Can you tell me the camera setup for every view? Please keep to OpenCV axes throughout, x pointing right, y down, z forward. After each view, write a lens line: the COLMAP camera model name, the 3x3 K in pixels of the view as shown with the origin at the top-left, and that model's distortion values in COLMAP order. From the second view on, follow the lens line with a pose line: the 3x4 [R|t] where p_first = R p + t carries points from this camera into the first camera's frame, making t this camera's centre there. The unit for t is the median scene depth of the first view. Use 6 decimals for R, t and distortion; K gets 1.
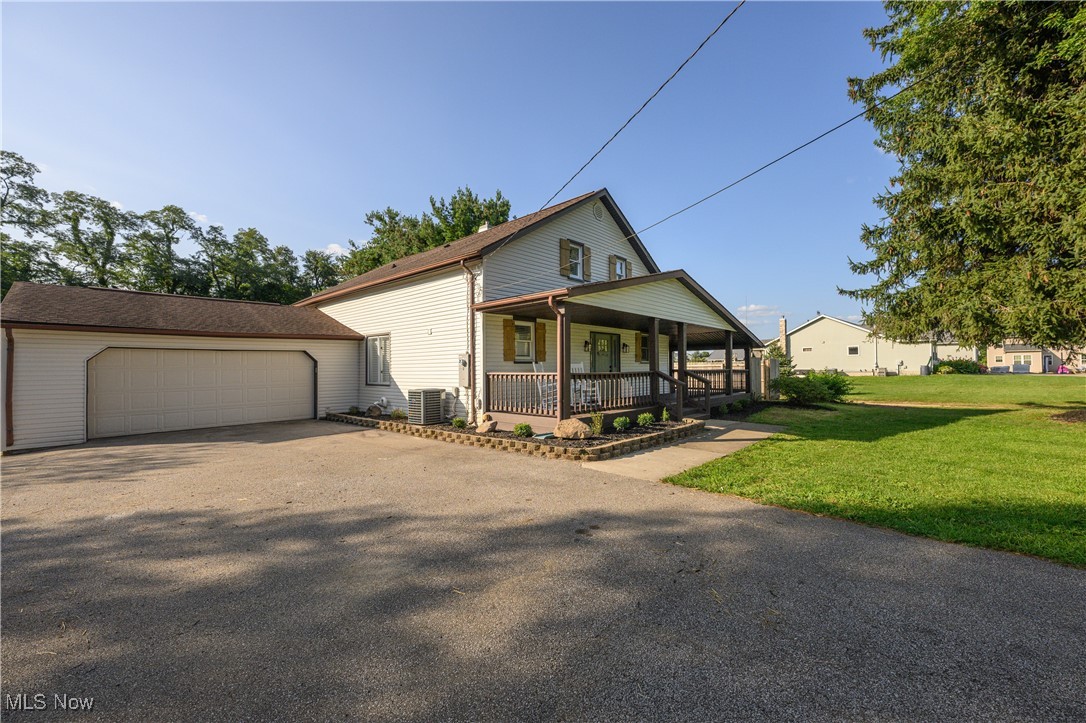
lens RADIAL K [[425.1, 0, 543.0], [0, 425.1, 361.5], [0, 0, 1]] dist [0.003201, 0.000194]
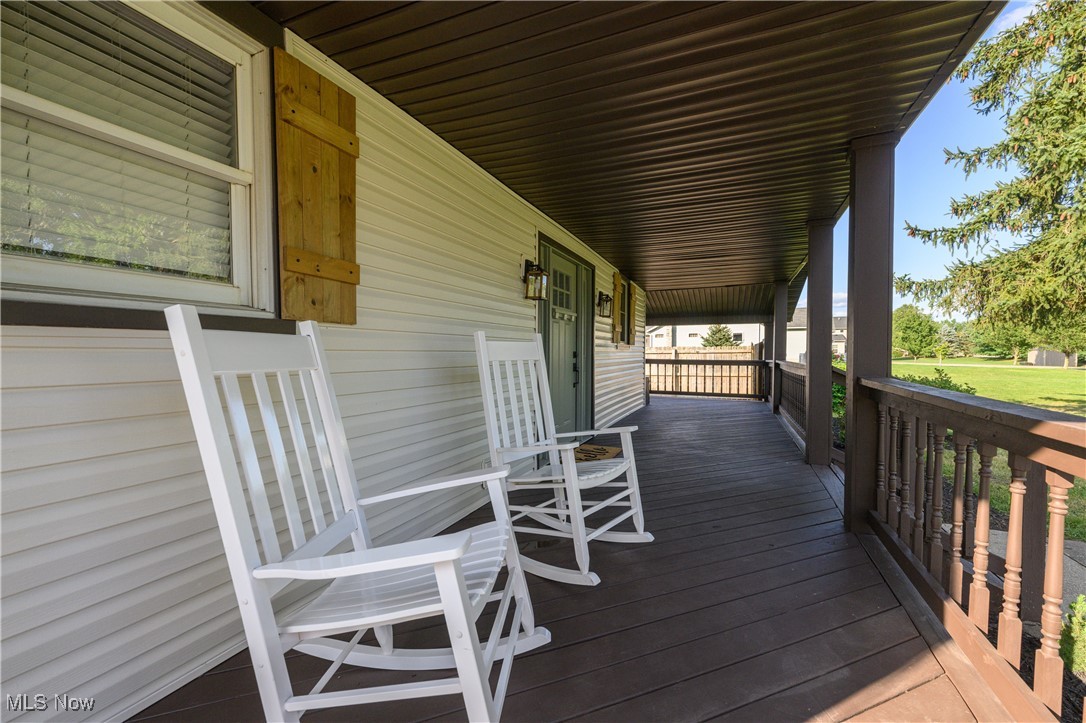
lens RADIAL K [[483.7, 0, 543.0], [0, 483.7, 361.5], [0, 0, 1]] dist [-0.000008, 0.000010]
pose [[0.932297, 0.005872, 0.361645, 0.005670], [-0.020663, 0.999100, 0.037046, -0.001687], [-0.361102, -0.042010, 0.931580, 0.708326]]
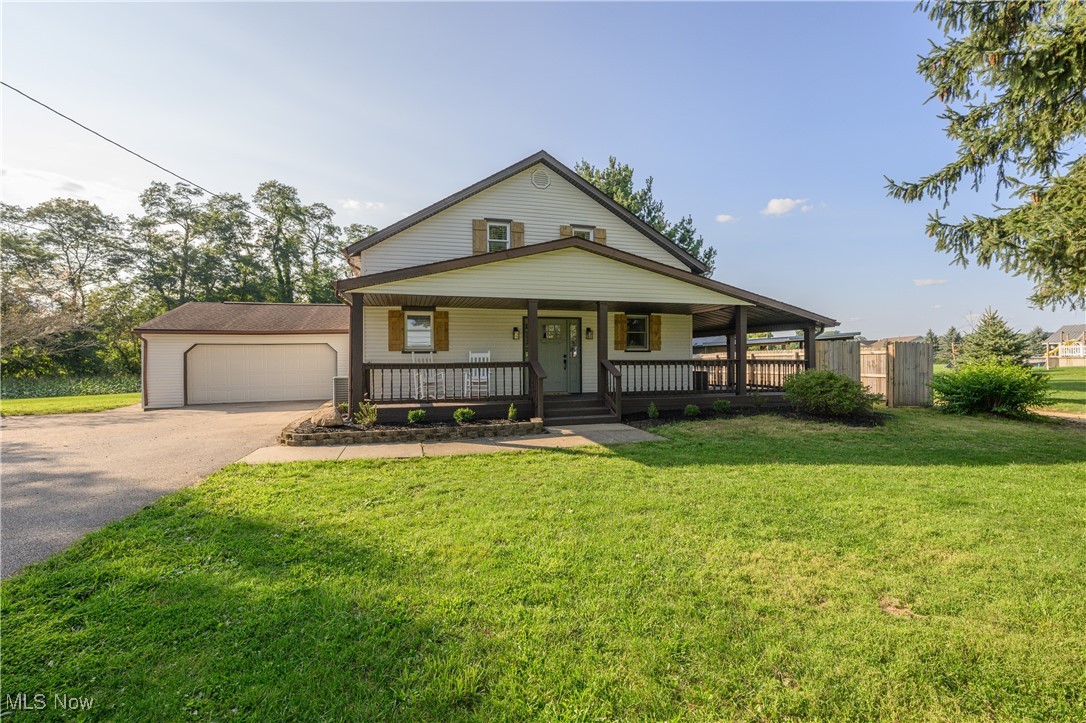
lens RADIAL K [[473.0, 0, 543.0], [0, 473.0, 361.5], [0, 0, 1]] dist [0.000447, 0.000084]
pose [[0.851360, 0.005014, -0.524558, 0.660451], [0.008359, 0.999698, 0.023121, 0.000464], [0.524515, -0.024069, 0.851061, 0.172694]]
